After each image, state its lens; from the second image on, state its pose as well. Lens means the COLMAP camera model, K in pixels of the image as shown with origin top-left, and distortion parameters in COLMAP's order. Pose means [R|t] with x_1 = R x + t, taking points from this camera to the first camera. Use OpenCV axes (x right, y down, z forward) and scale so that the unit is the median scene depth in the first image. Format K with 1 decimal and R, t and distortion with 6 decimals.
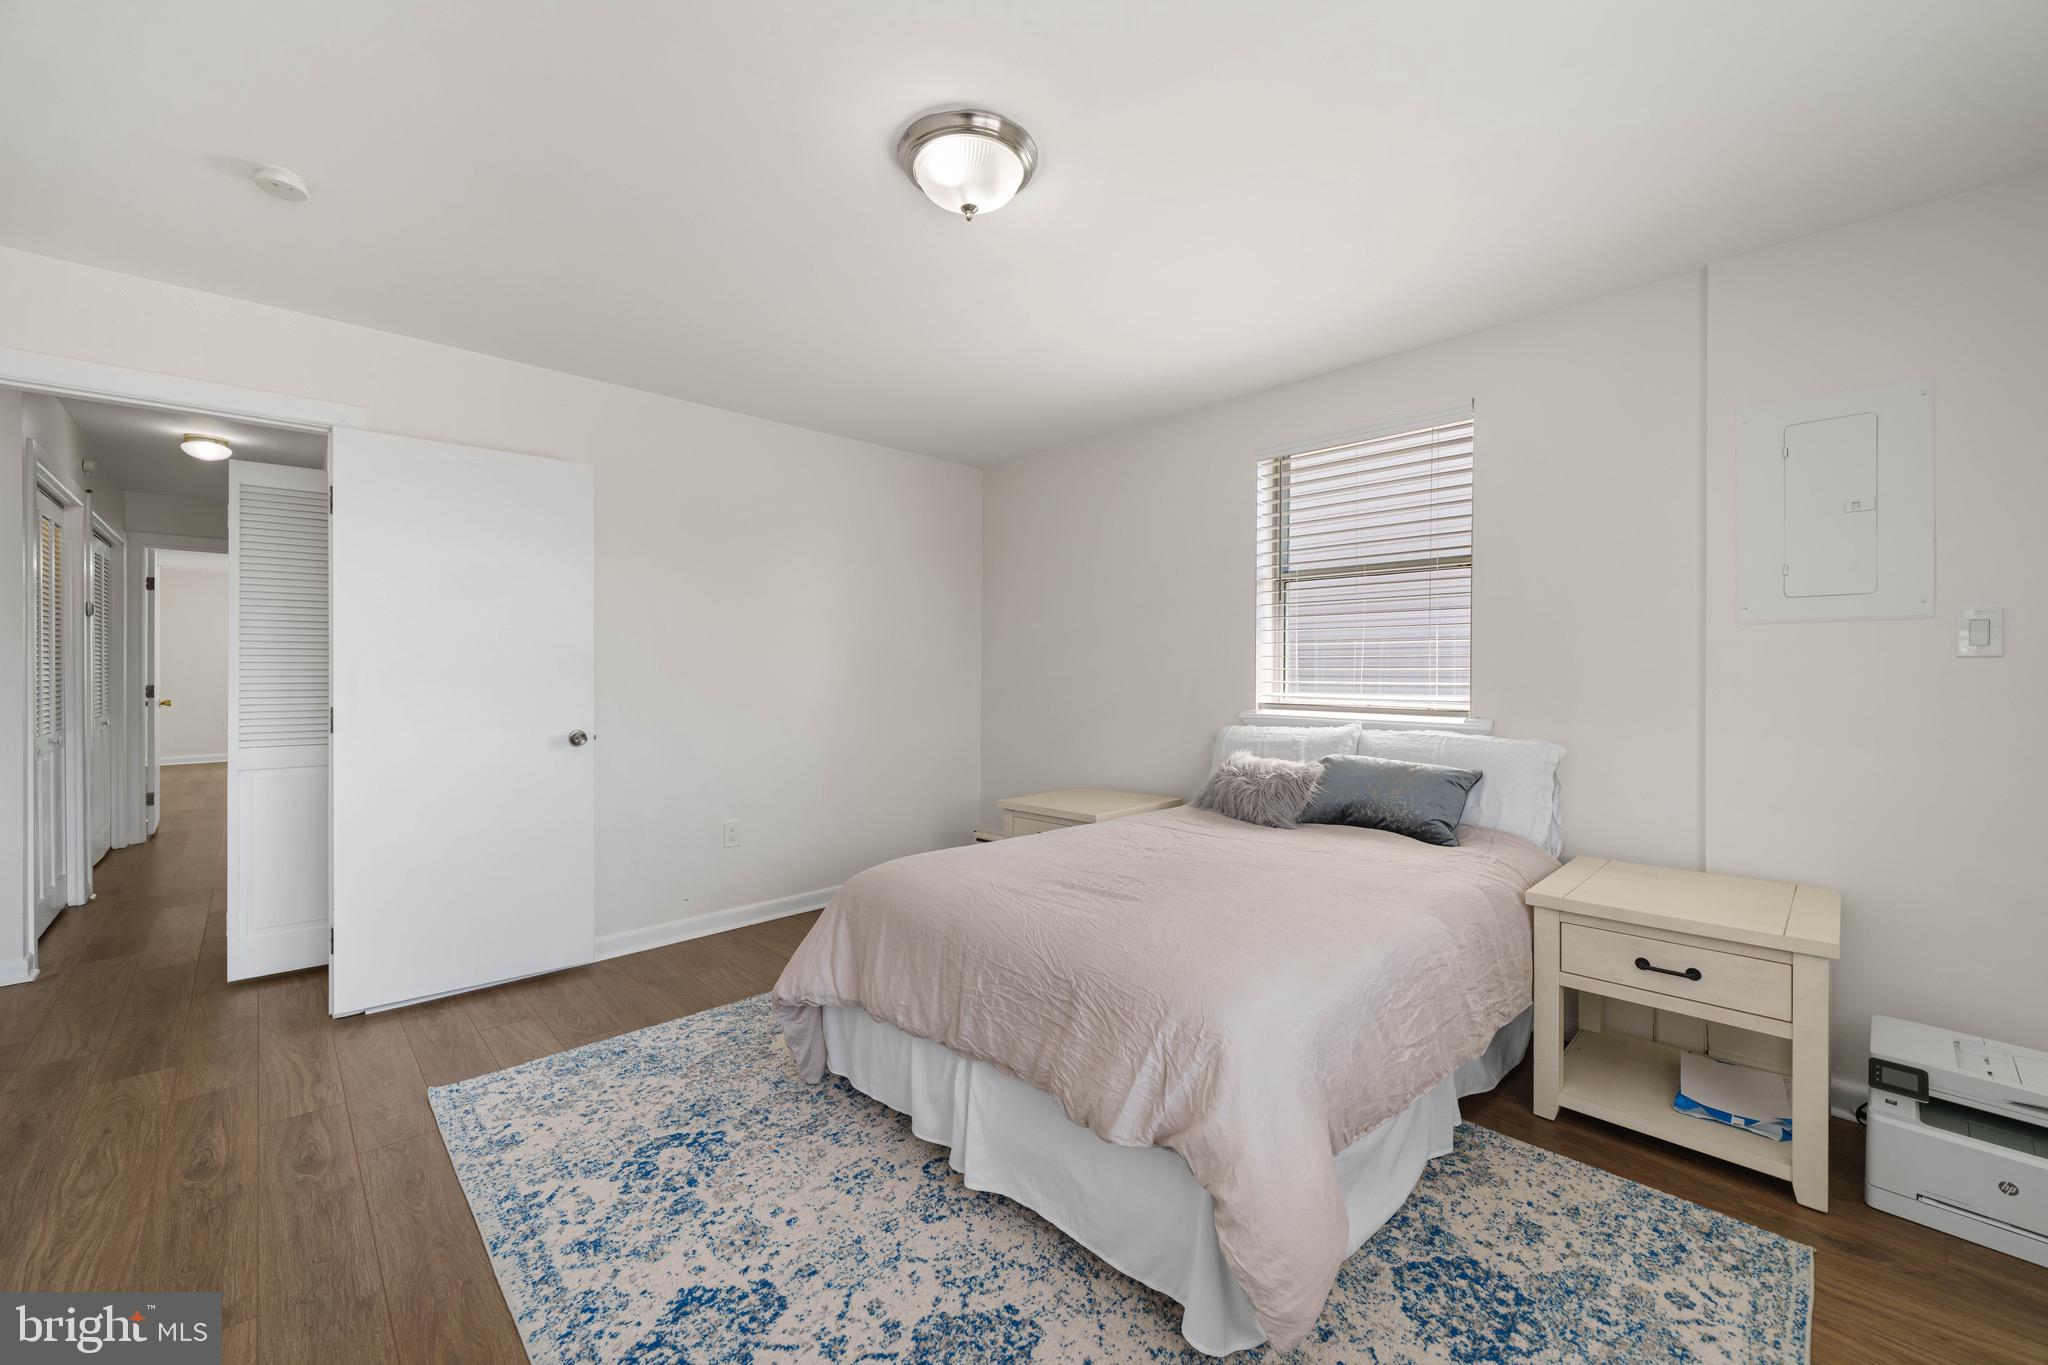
lens RADIAL K [[806.9, 0, 1024.0], [0, 806.9, 682.5], [0, 0, 1]] dist [0.001096, -0.006407]
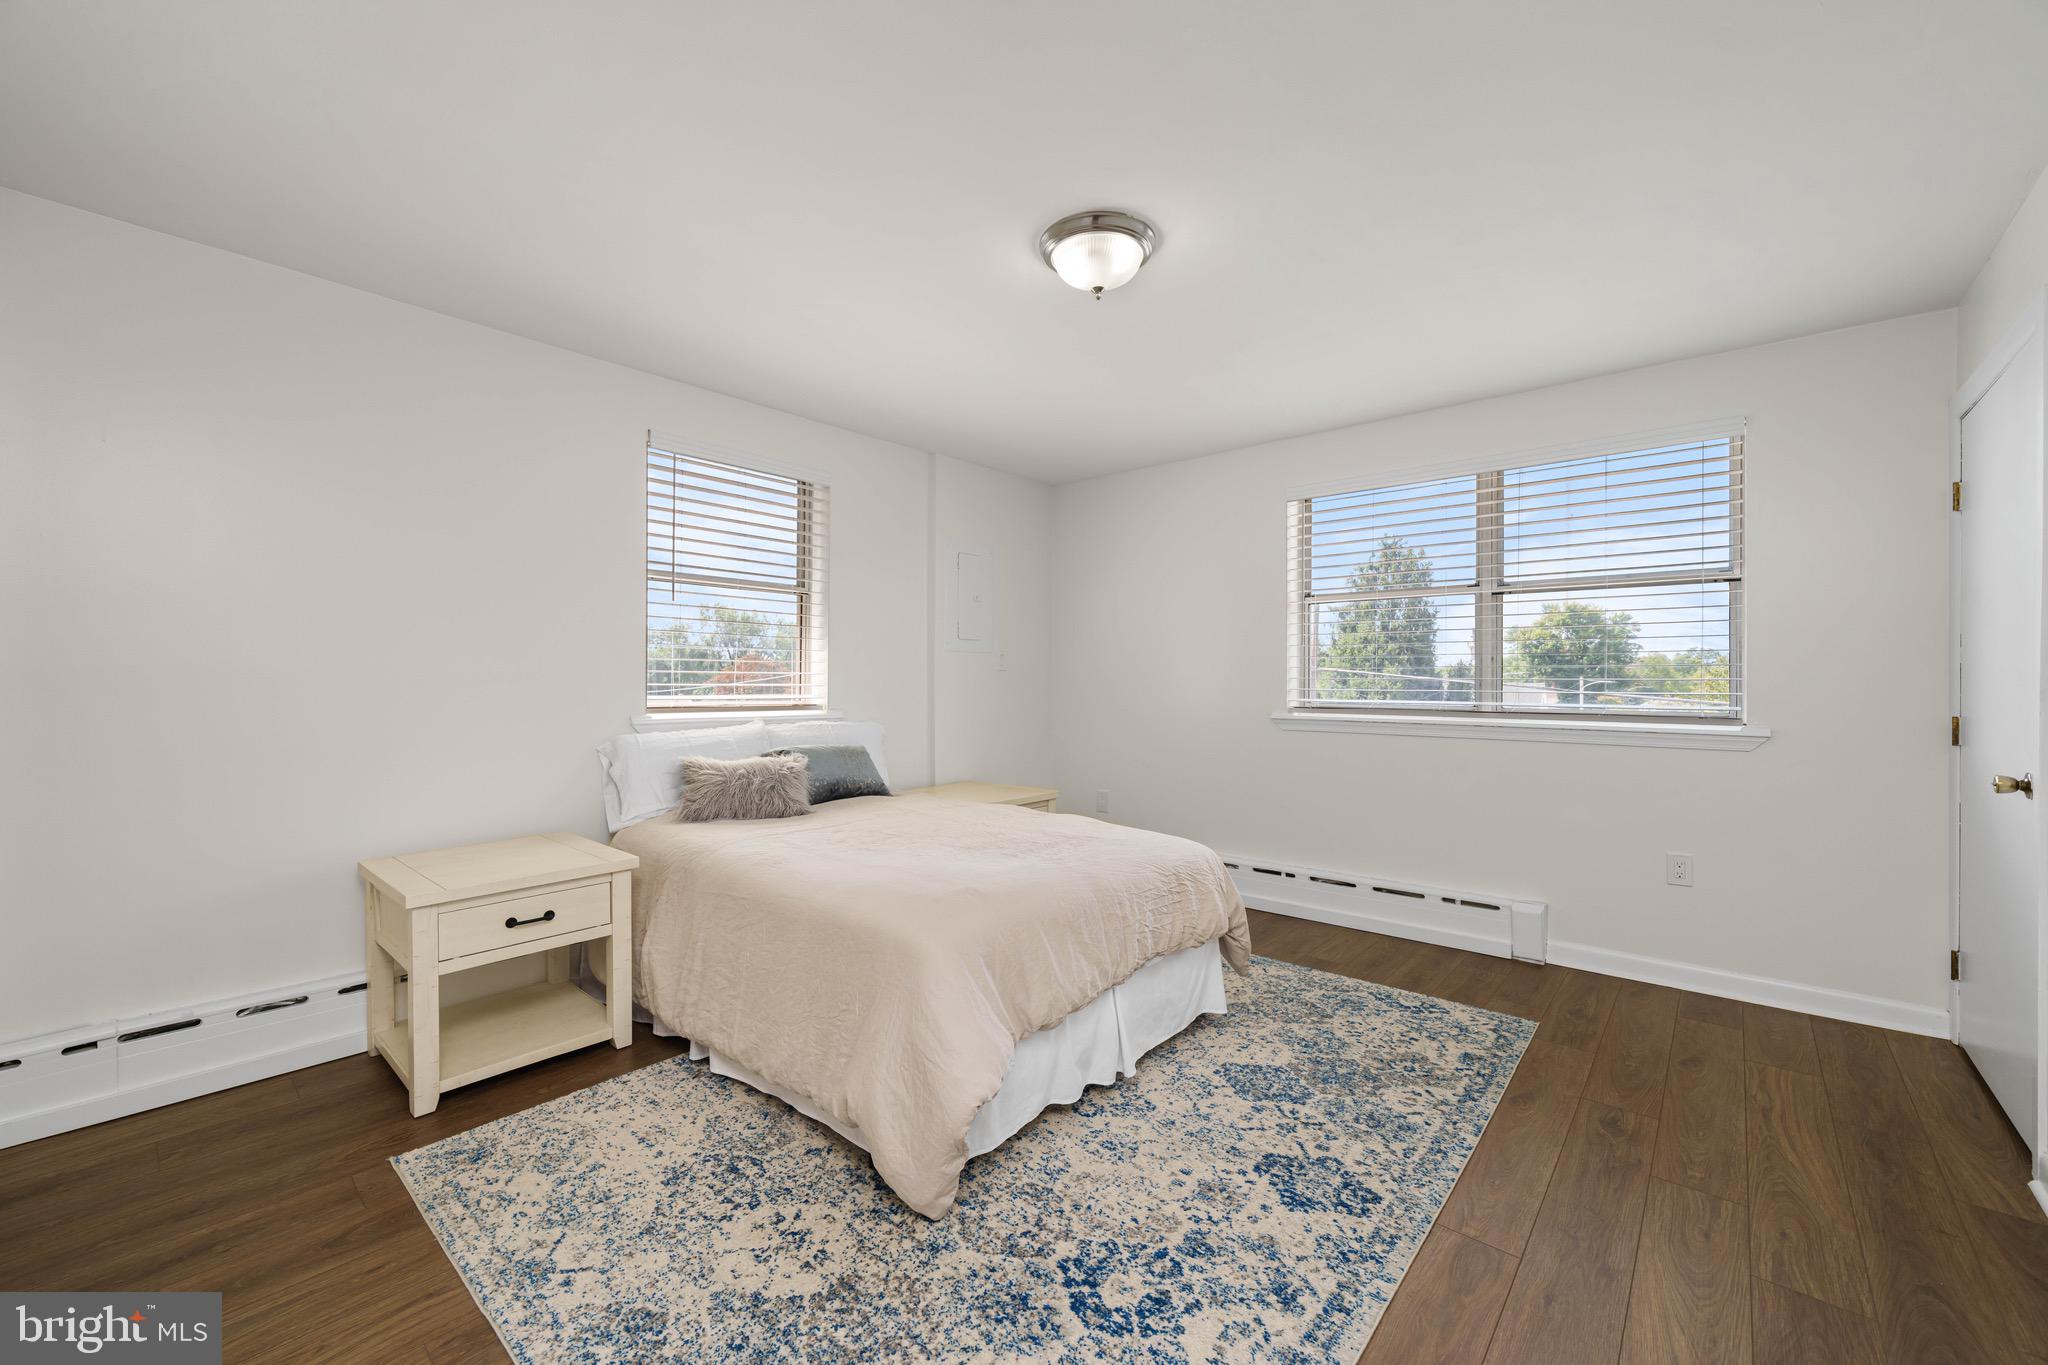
lens RADIAL K [[816.6, 0, 982.7], [0, 816.6, 686.0], [0, 0, 1]] dist [-0.000144, -0.000056]
pose [[-0.066459, -0.020926, 0.997570, -1.493278], [-0.004853, 0.999775, 0.020649, -0.048719], [-0.997777, -0.003469, -0.066545, 1.443408]]
